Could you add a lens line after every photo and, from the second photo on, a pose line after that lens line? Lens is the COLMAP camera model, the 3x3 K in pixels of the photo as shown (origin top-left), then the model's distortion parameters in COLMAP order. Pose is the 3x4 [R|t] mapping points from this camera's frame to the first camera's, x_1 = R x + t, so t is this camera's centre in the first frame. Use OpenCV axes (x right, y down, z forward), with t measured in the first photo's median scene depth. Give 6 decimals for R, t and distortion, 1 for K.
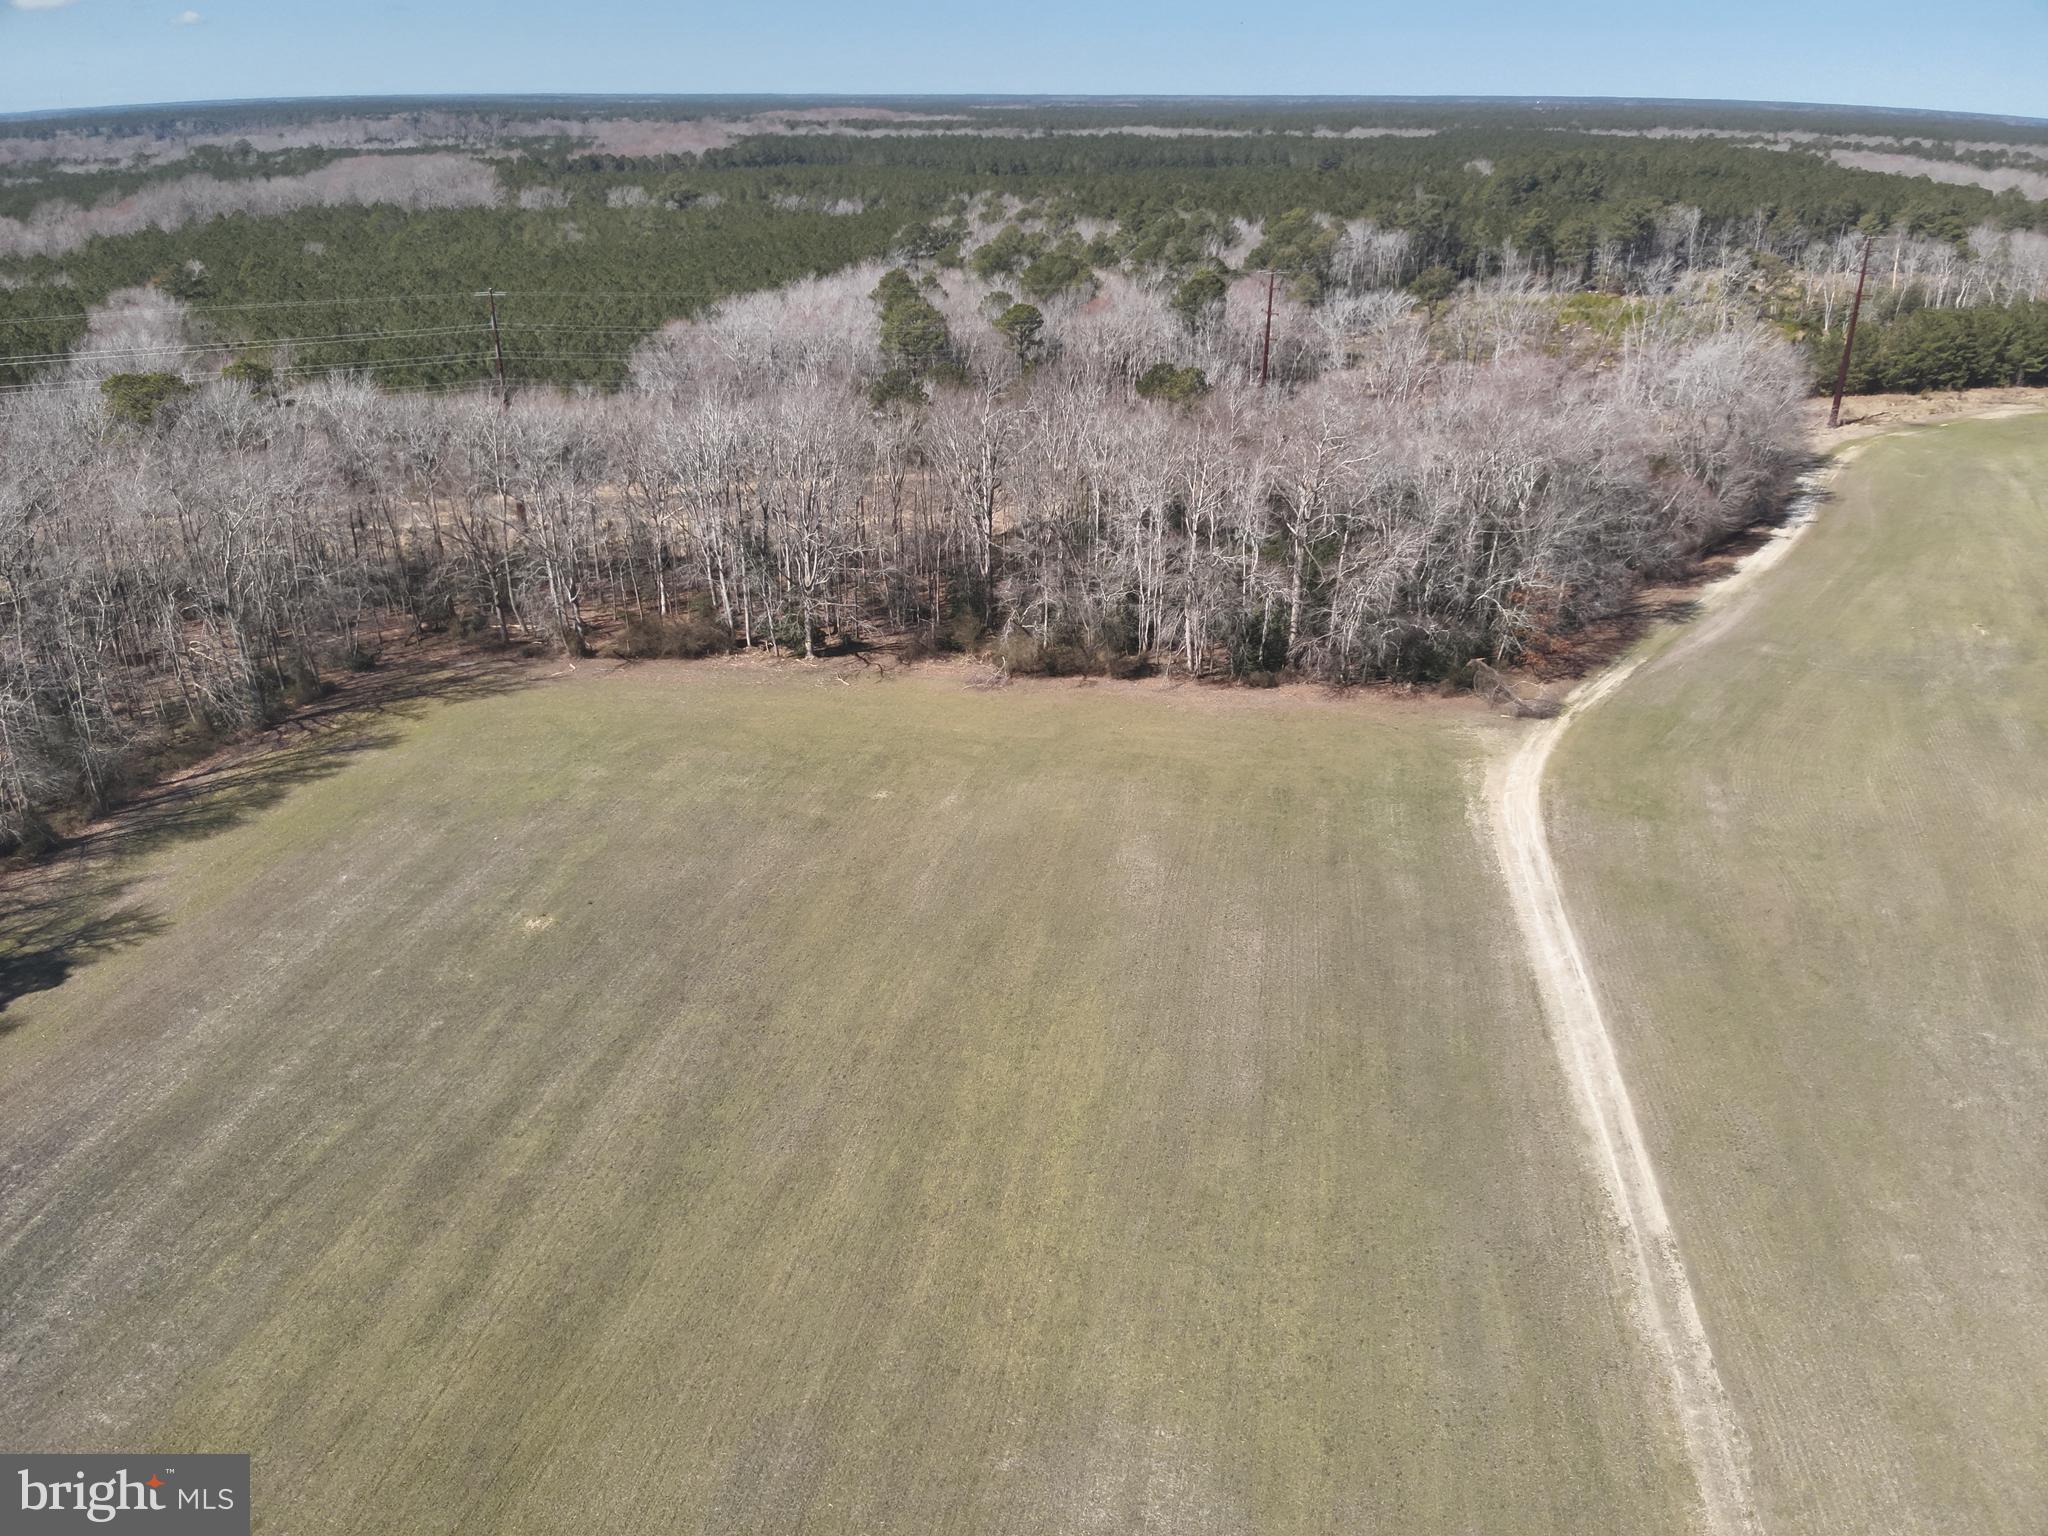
lens RADIAL K [[1483.9, 0, 1018.0], [0, 1483.9, 771.5], [0, 0, 1]] dist [0.110085, -0.206035]
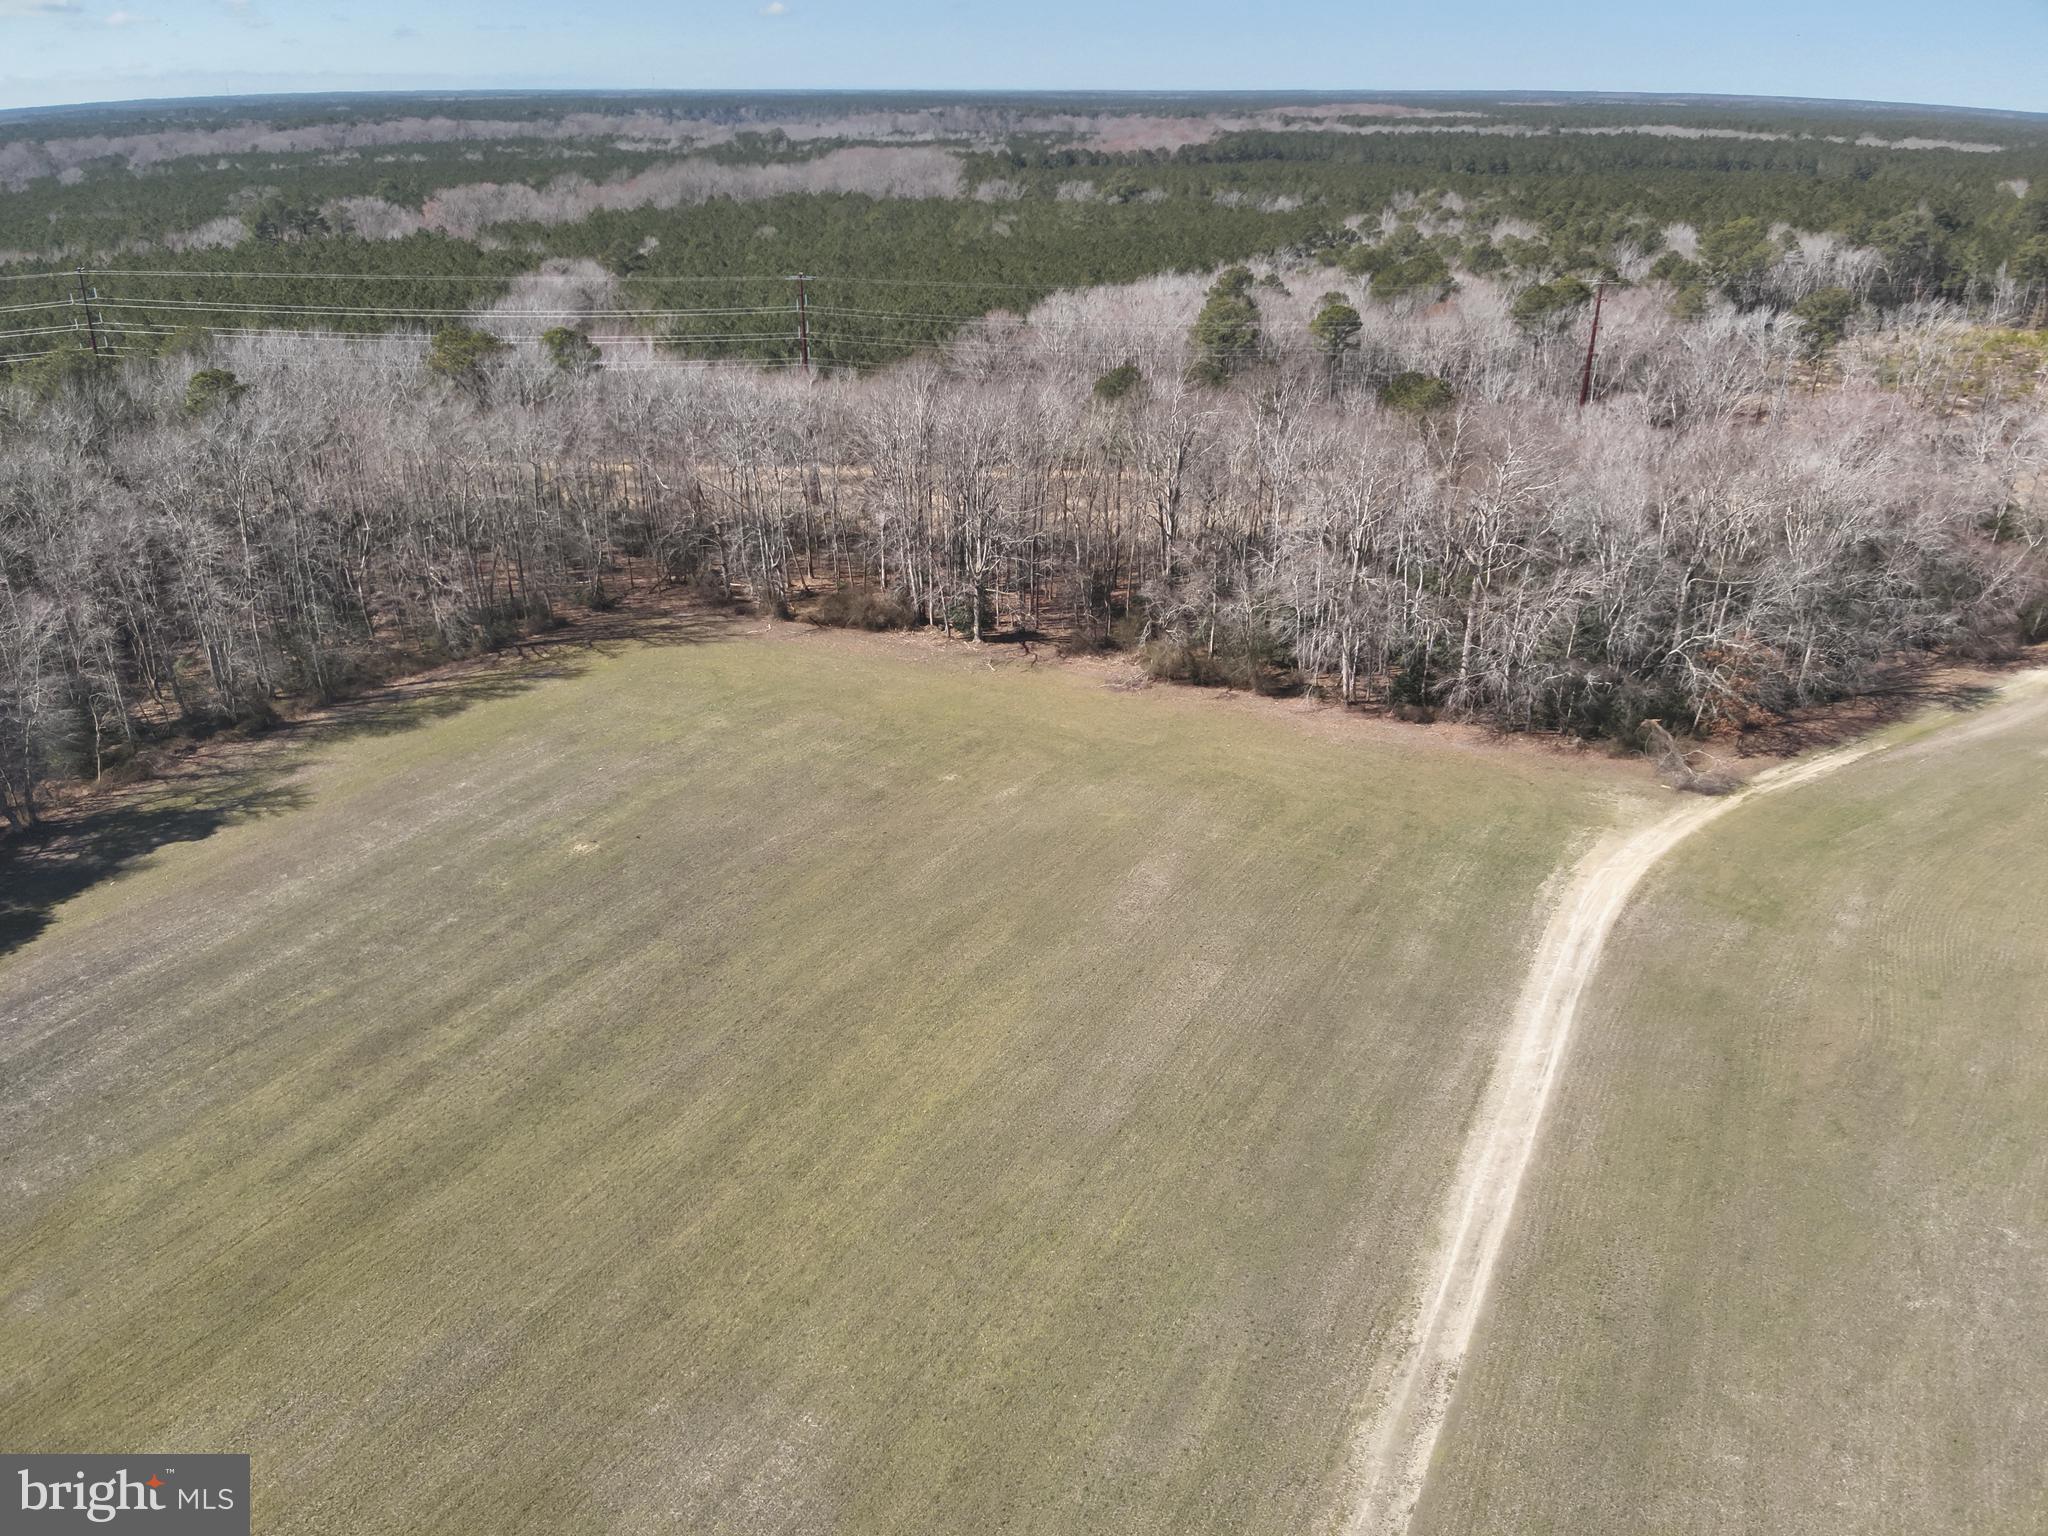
lens RADIAL K [[1483.9, 0, 1018.0], [0, 1483.9, 771.5], [0, 0, 1]] dist [0.110085, -0.206035]
pose [[0.947517, 0.131867, -0.291242, 0.221086], [-0.131251, 0.991111, 0.021745, -0.014904], [0.291520, 0.017622, 0.956402, 0.032856]]
